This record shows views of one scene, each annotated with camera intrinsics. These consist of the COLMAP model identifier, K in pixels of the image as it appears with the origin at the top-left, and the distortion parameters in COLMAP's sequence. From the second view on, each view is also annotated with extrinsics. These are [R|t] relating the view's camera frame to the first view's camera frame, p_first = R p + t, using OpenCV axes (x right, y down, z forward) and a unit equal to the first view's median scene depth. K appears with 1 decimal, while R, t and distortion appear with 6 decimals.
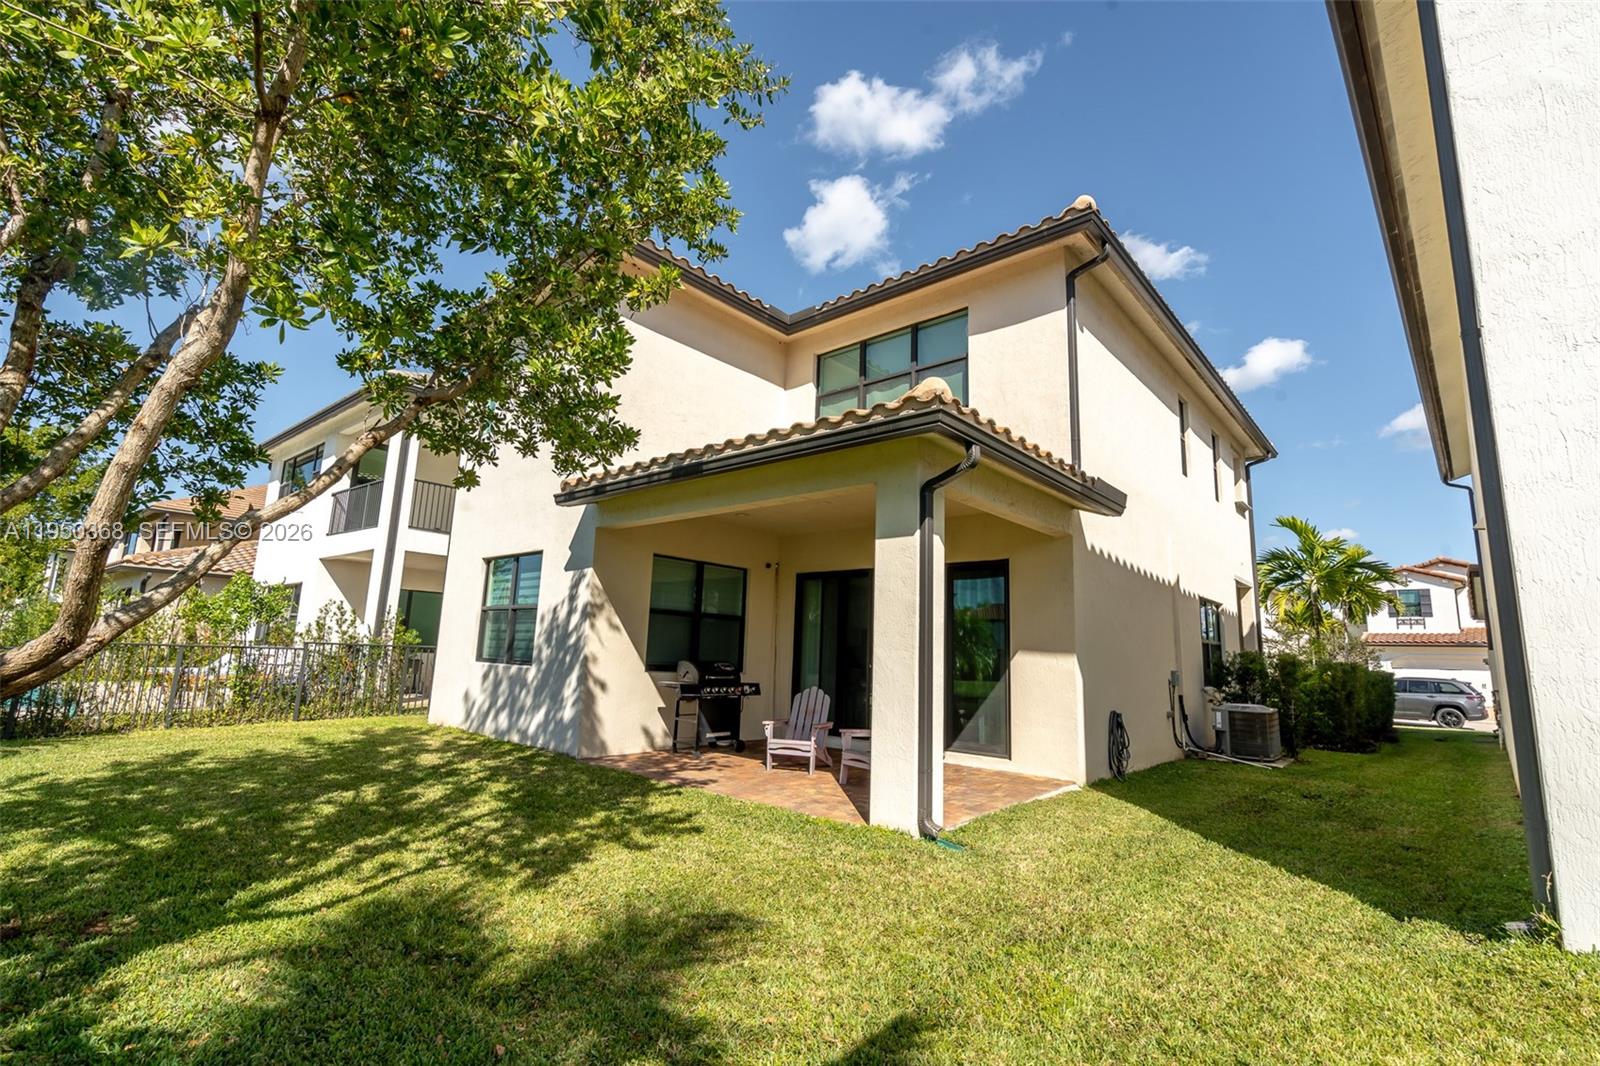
lens RADIAL K [[744.3, 0, 794.0], [0, 744.3, 528.4], [0, 0, 1]] dist [0.004822, 0.006279]
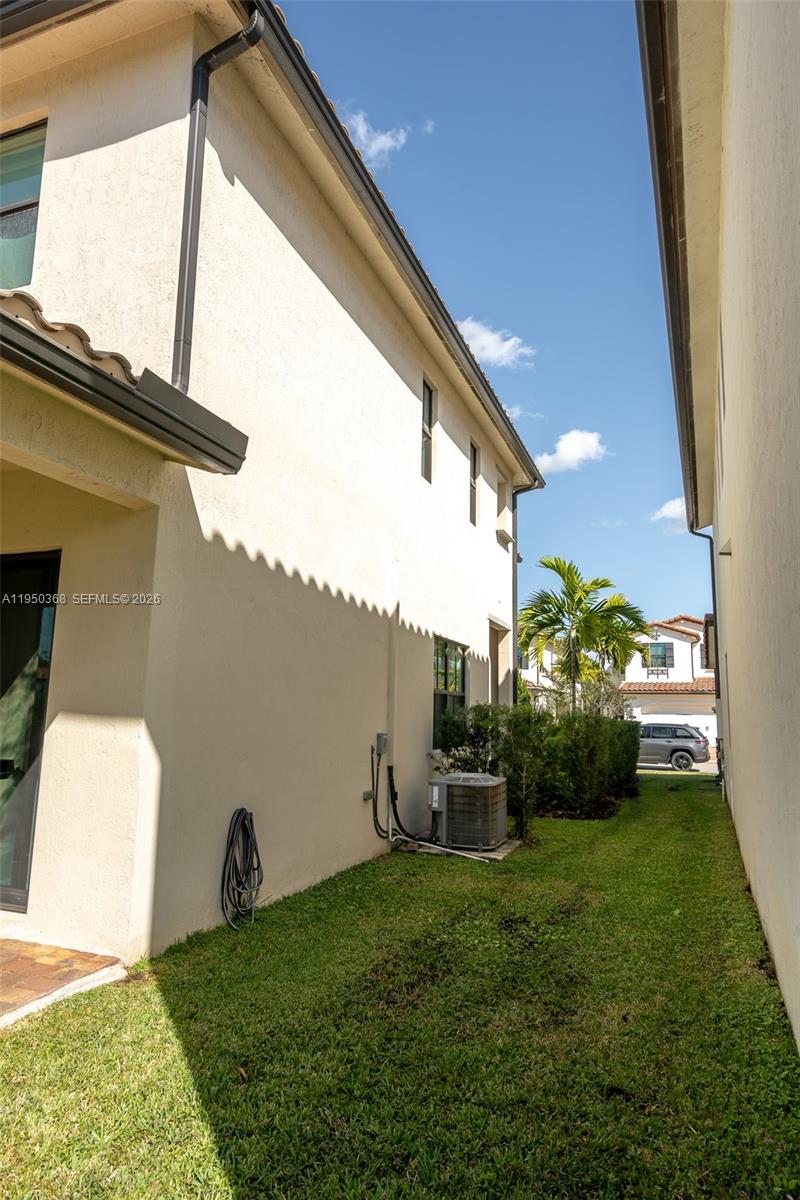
lens RADIAL K [[729.9, 0, 403.9], [0, 729.9, 600.0], [0, 0, 1]] dist [0.033319, -0.002448]
pose [[0.939370, 0.038948, 0.340687, 0.197413], [-0.048307, 0.998651, 0.019030, 0.032632], [-0.339487, -0.034334, 0.939984, 0.229111]]
